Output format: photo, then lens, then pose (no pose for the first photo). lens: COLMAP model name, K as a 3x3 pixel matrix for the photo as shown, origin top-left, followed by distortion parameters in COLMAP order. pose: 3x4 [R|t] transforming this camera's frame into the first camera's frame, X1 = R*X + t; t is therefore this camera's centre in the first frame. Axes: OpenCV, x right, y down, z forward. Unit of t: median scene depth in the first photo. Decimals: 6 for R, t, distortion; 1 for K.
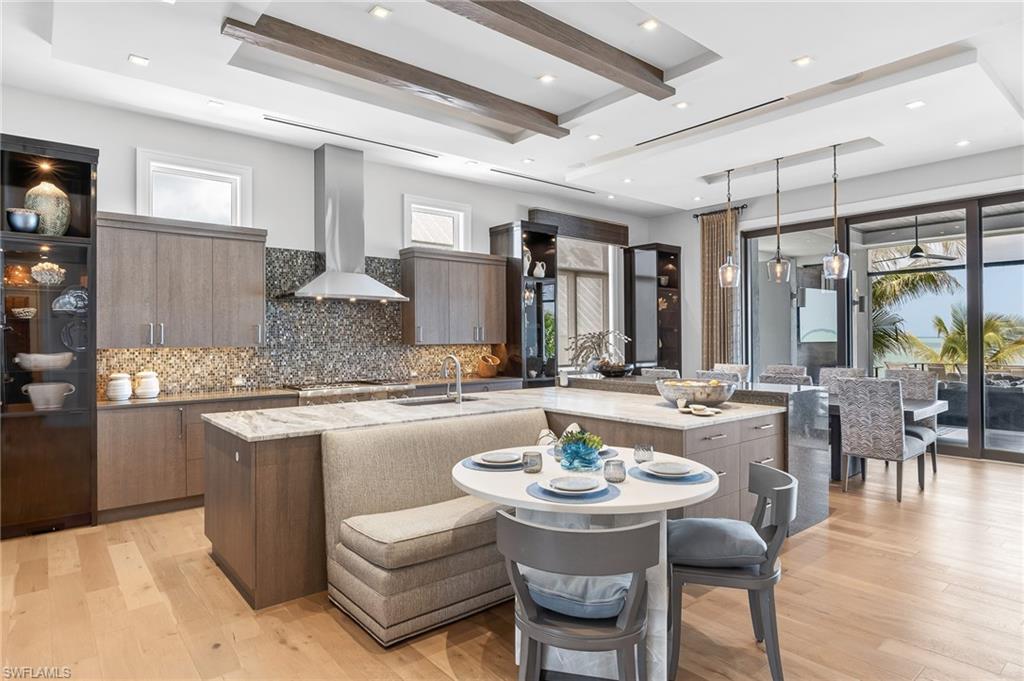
lens RADIAL K [[570.0, 0, 516.1], [0, 570.0, 336.7], [0, 0, 1]] dist [0.006095, 0.000207]
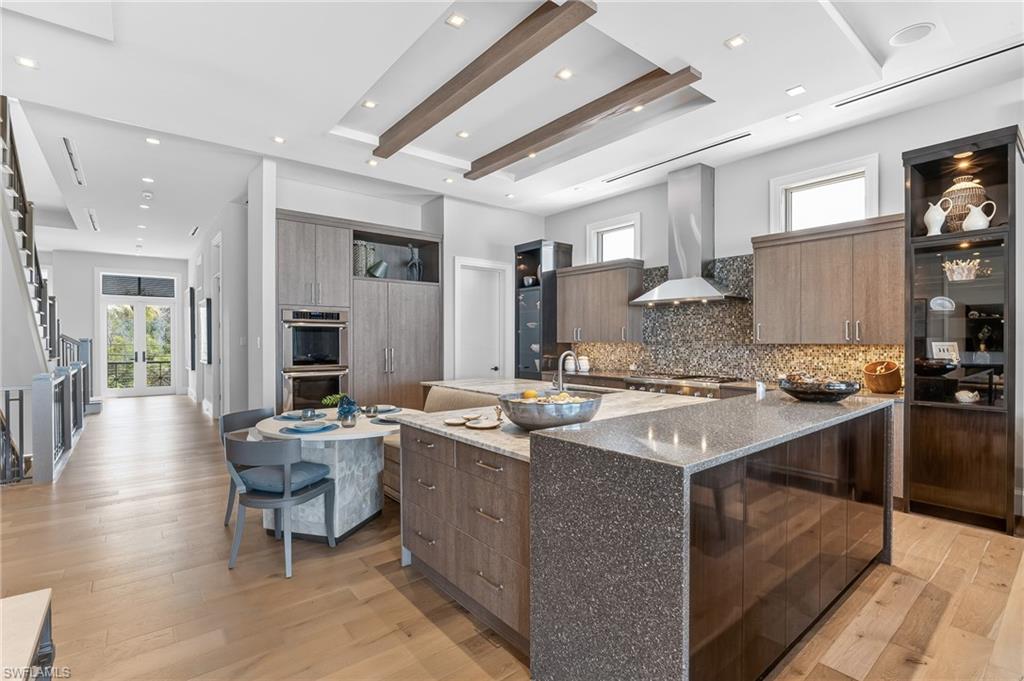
lens RADIAL K [[478.0, 0, 519.4], [0, 478.0, 345.4], [0, 0, 1]] dist [-0.007909, 0.001617]
pose [[-0.002172, 0.014120, -0.999898, 0.639435], [0.000758, 0.999900, 0.014119, 0.006312], [0.999997, -0.000727, -0.002182, 0.660563]]
